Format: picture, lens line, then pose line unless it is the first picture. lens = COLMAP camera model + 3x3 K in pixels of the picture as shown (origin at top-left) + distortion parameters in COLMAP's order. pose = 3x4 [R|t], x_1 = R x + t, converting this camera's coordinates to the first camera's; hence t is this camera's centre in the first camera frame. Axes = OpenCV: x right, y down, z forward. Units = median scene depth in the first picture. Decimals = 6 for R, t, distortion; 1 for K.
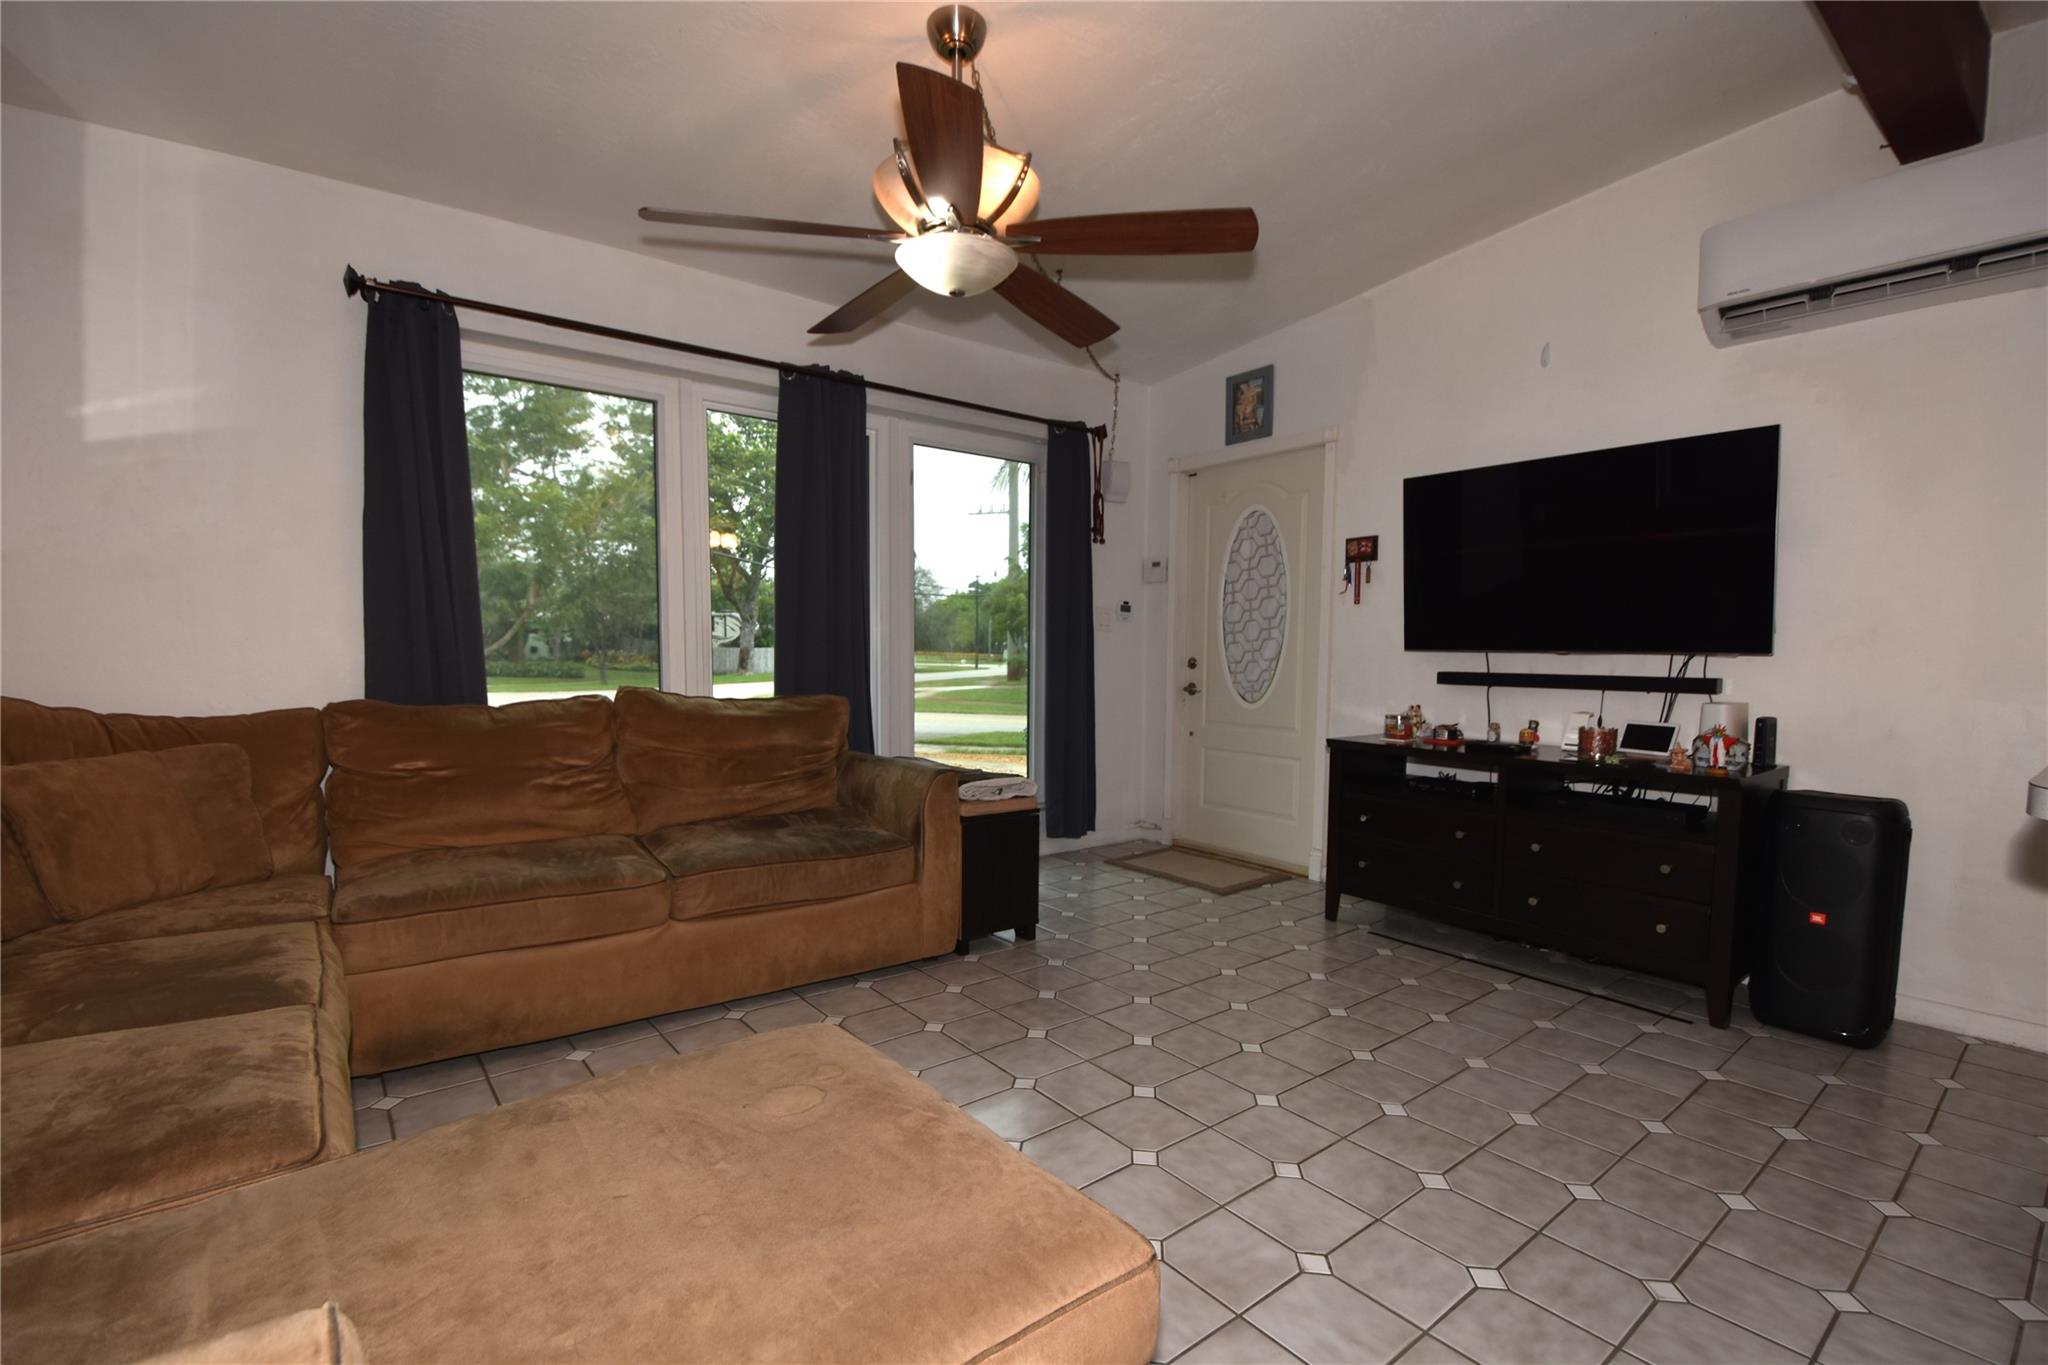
lens RADIAL K [[916.4, 0, 1032.3], [0, 916.4, 703.1], [0, 0, 1]] dist [0.005110, -0.016193]
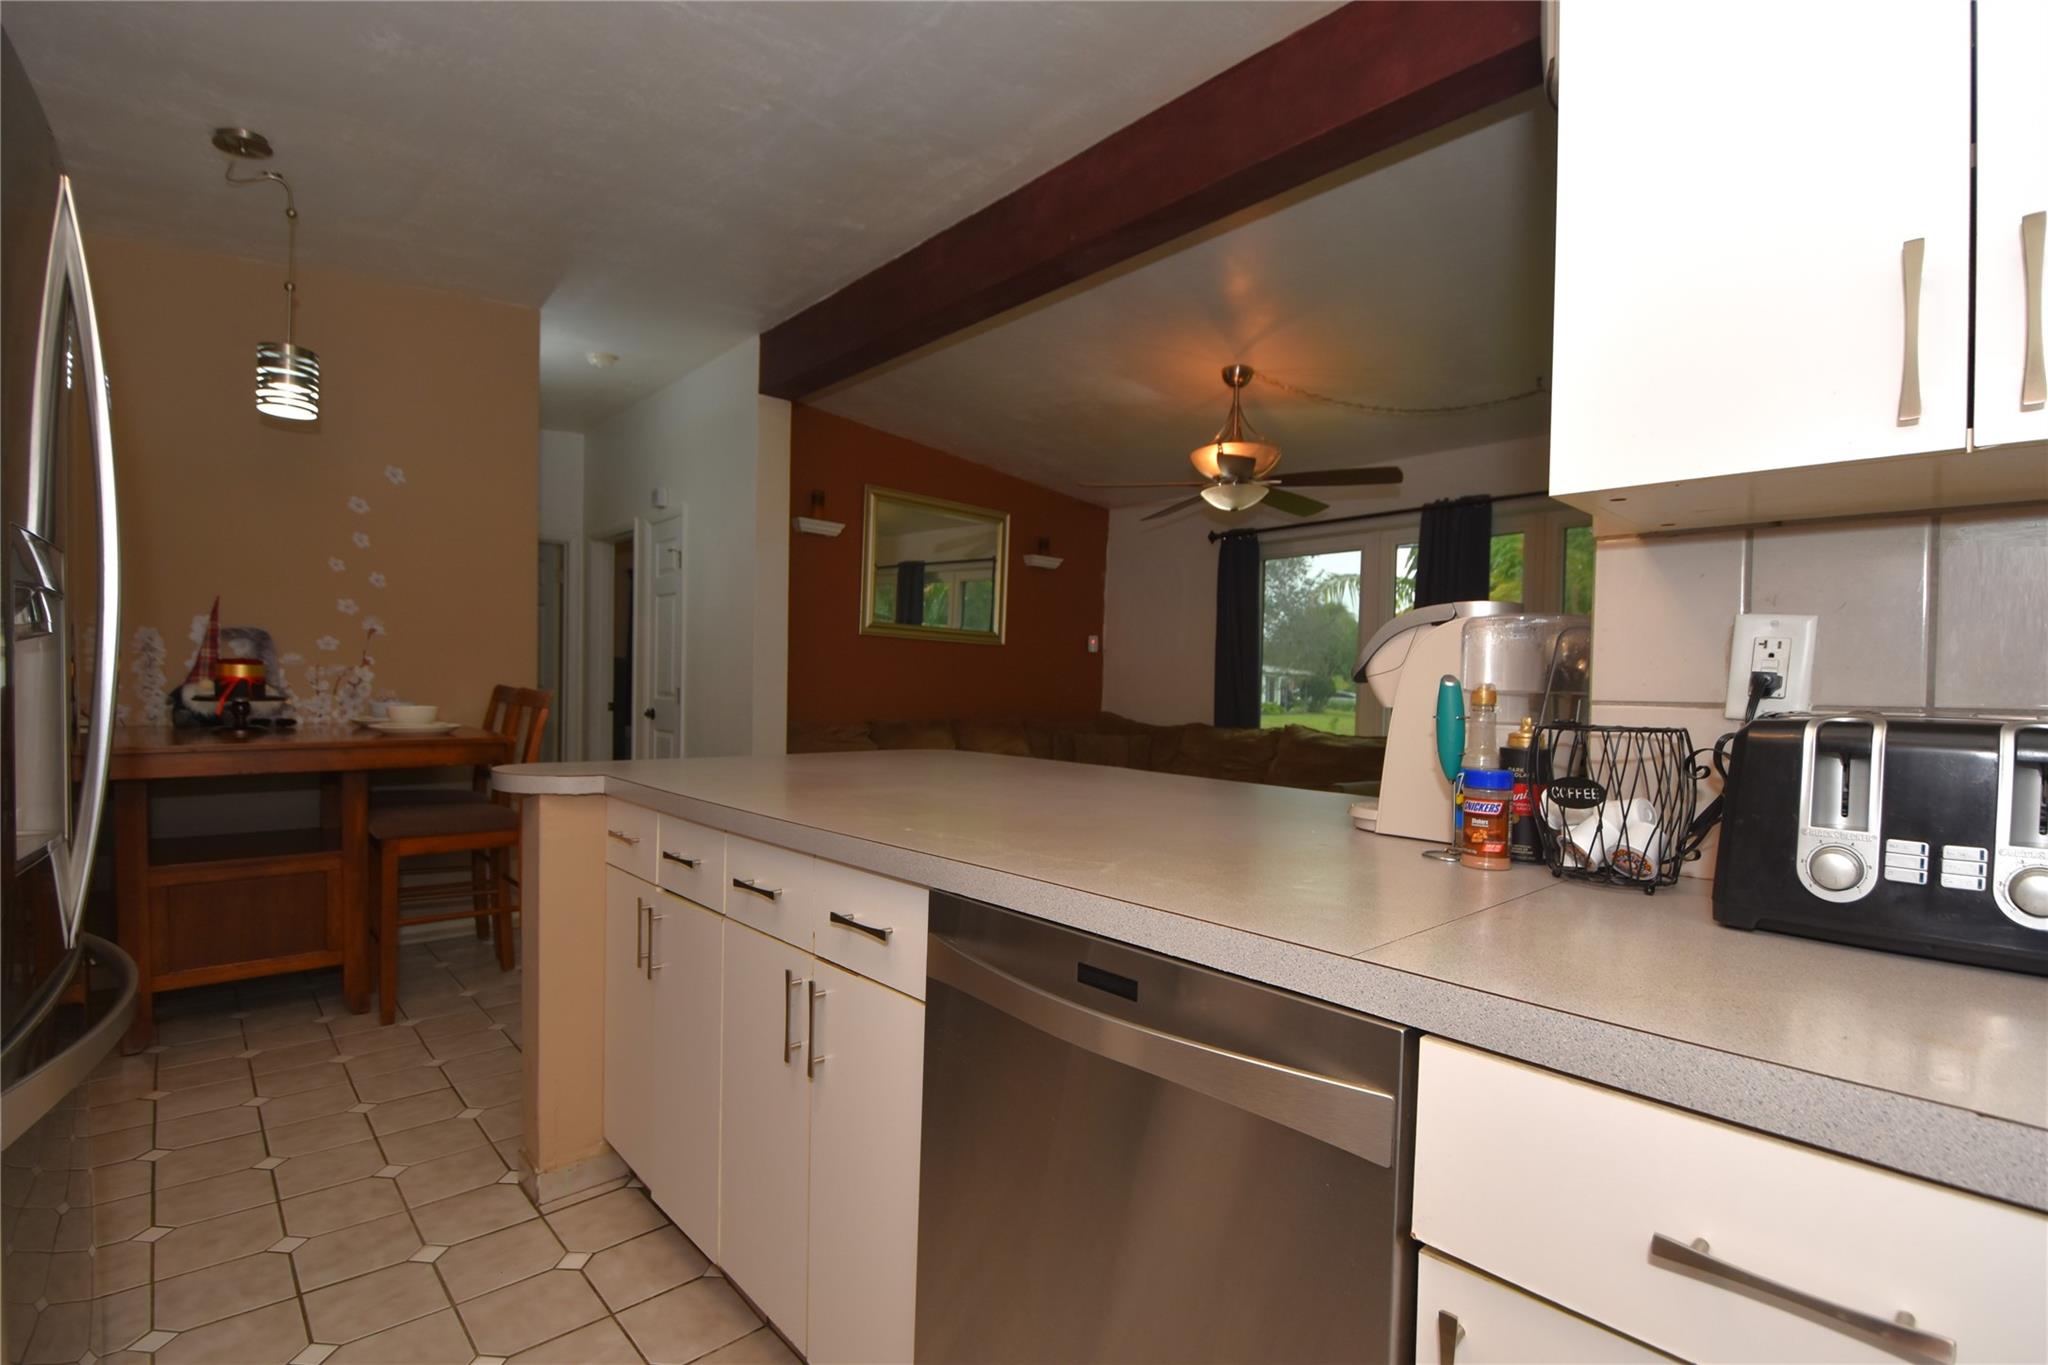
lens RADIAL K [[916.4, 0, 1032.3], [0, 916.4, 703.1], [0, 0, 1]] dist [0.005110, -0.016193]
pose [[0.077076, 0.009367, -0.996981, 1.446371], [-0.084424, 0.996426, 0.002835, -0.022041], [0.993444, 0.083951, 0.077591, 0.405353]]
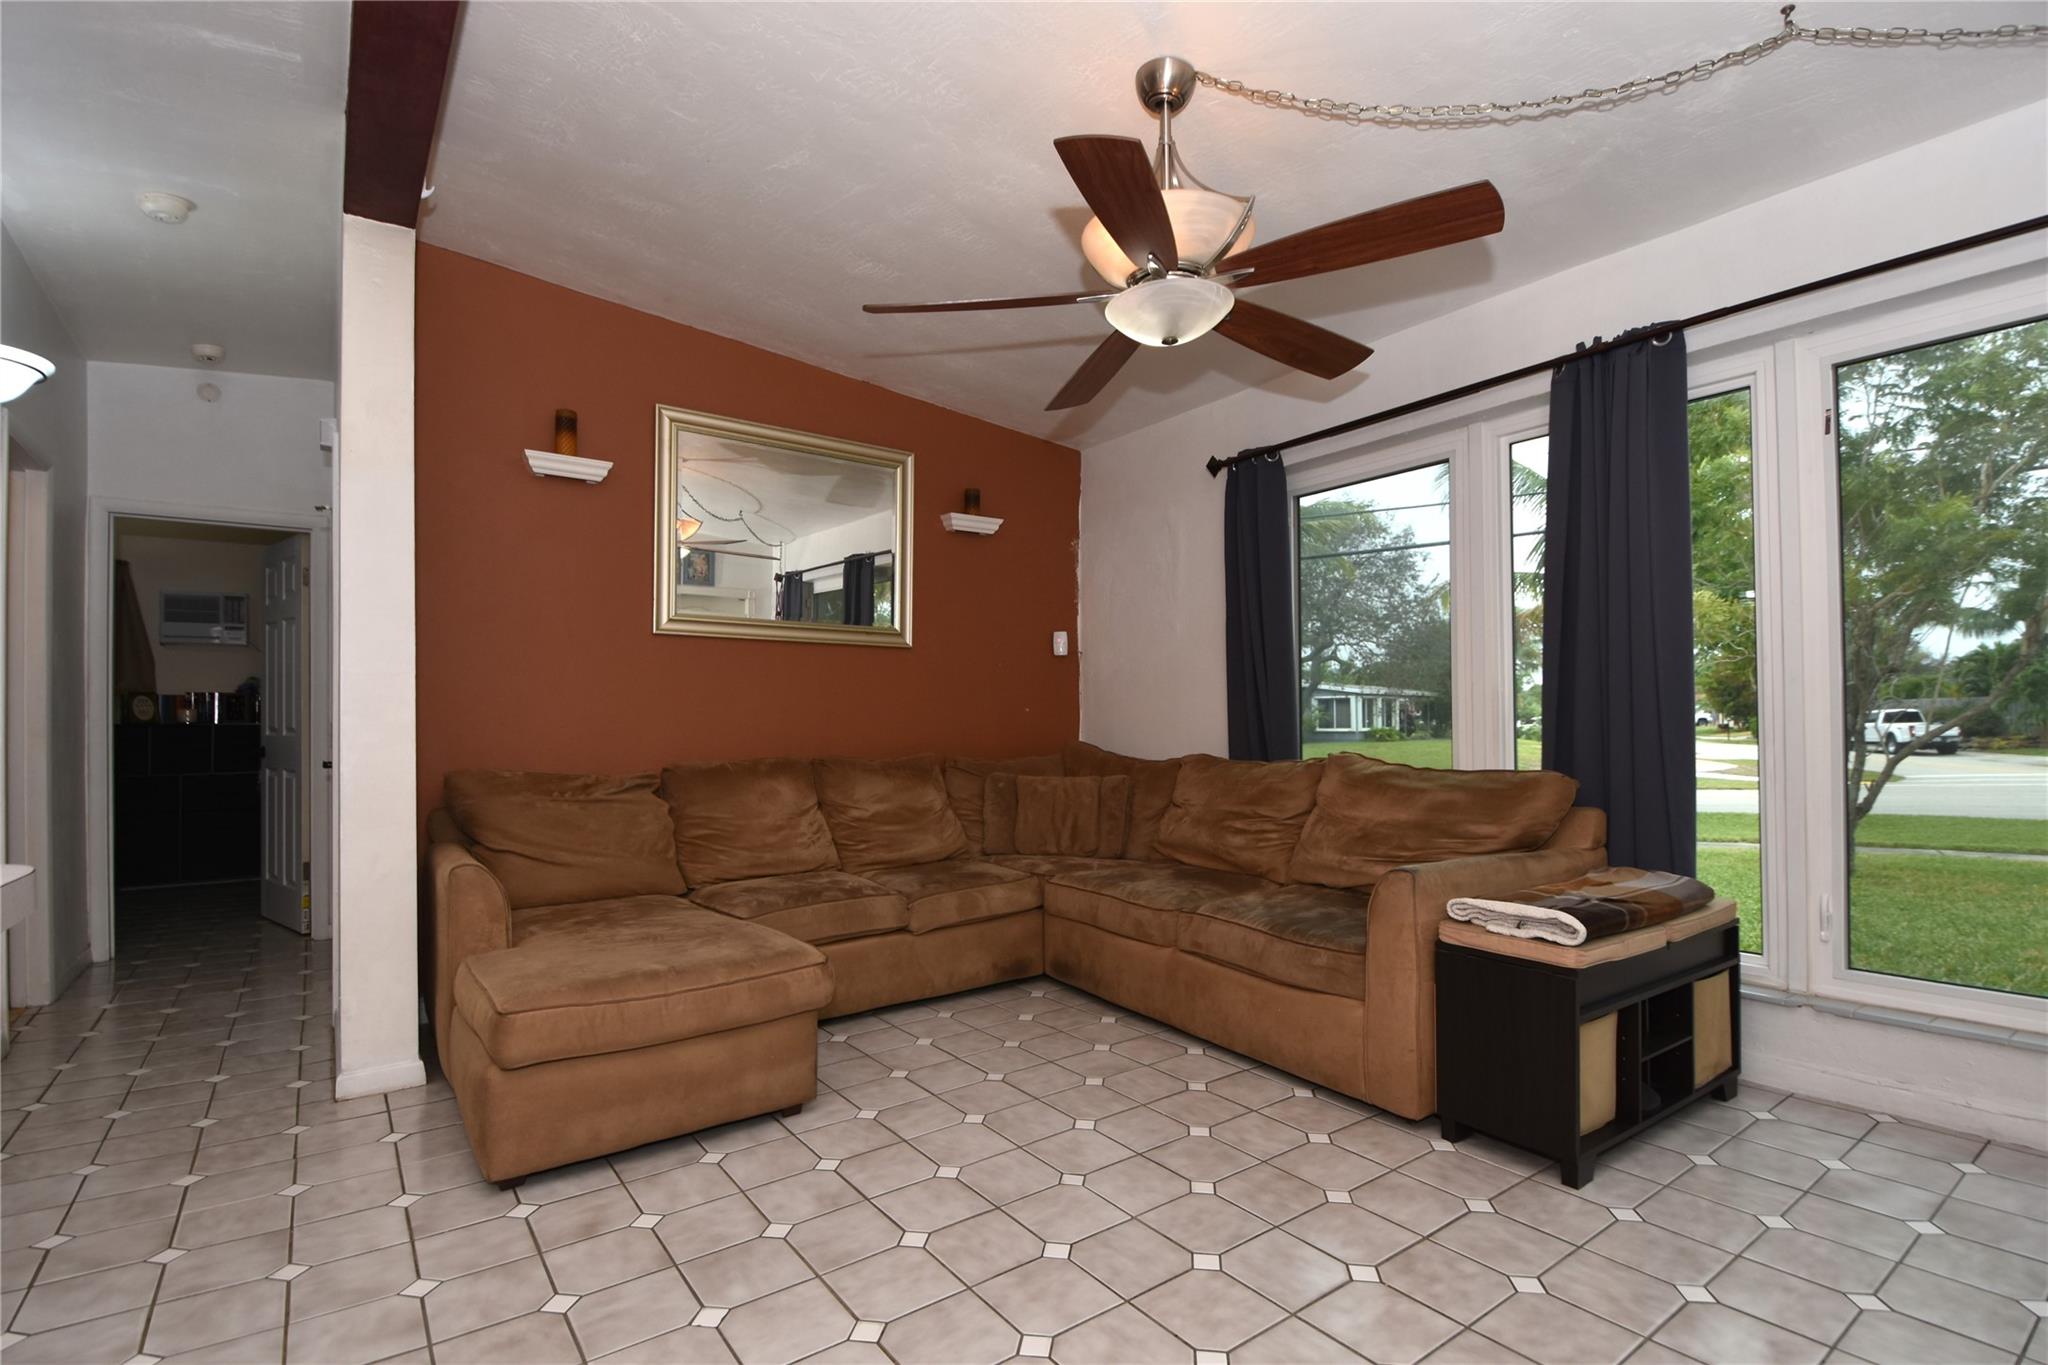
lens RADIAL K [[949.7, 0, 1030.1], [0, 949.7, 708.3], [0, 0, 1]] dist [0.003537, -0.018374]
pose [[-0.033427, -0.022627, -0.999185, 0.752182], [-0.054149, 0.998316, -0.020796, -0.028403], [0.997973, 0.053410, -0.034596, 0.759770]]
